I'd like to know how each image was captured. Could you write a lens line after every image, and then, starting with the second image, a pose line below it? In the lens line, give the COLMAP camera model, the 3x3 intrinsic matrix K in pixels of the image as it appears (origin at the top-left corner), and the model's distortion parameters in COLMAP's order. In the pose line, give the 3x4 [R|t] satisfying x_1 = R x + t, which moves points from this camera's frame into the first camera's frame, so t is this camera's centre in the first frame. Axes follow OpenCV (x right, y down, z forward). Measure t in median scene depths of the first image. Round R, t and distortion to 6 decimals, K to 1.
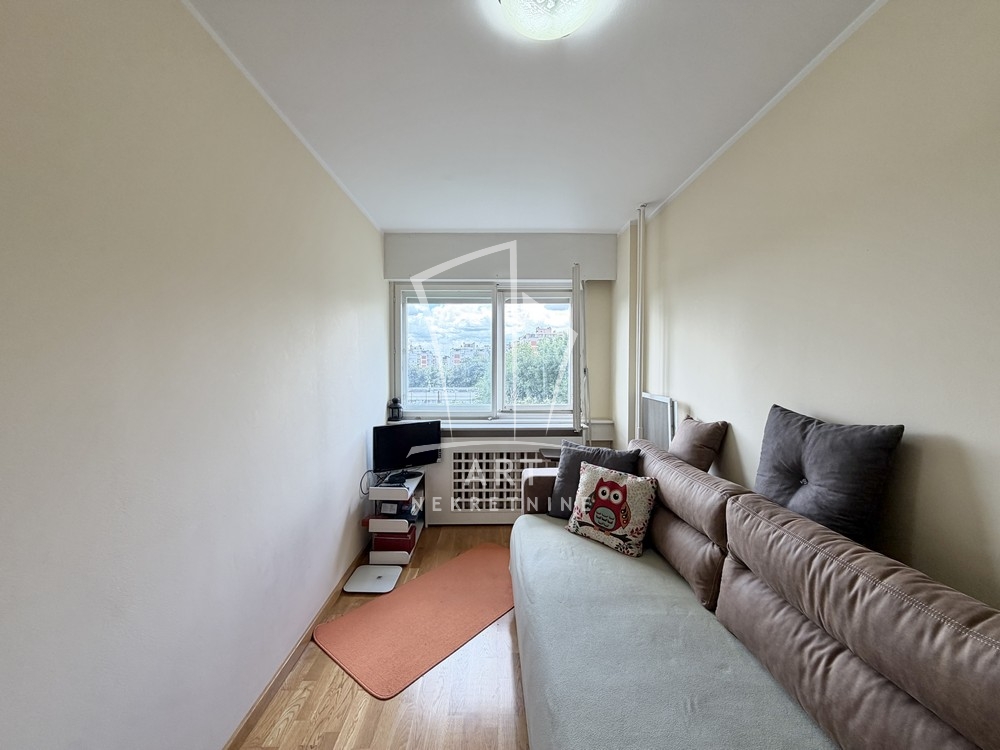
lens RADIAL K [[397.7, 0, 495.4], [0, 397.7, 377.1], [0, 0, 1]] dist [-0.000742, -0.000133]
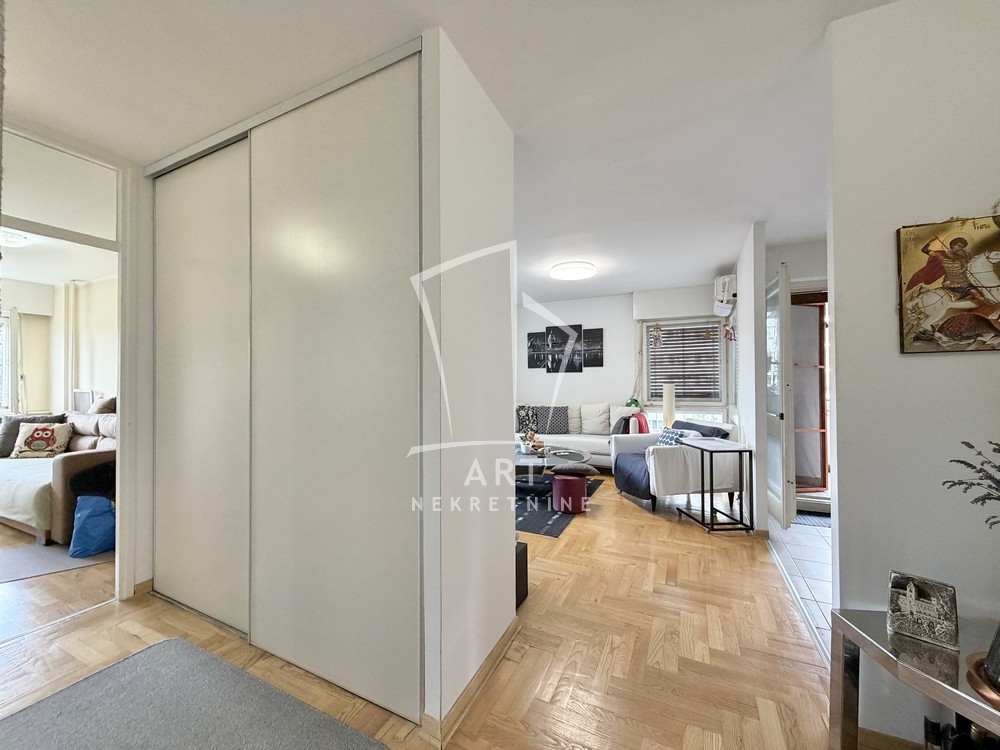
lens RADIAL K [[397.7, 0, 495.4], [0, 397.7, 377.1], [0, 0, 1]] dist [-0.000742, -0.000133]
pose [[0.456060, 0.002798, 0.889945, -0.448660], [0.041179, 0.998858, -0.024243, 0.147240], [-0.888996, 0.047704, 0.455424, -1.933438]]
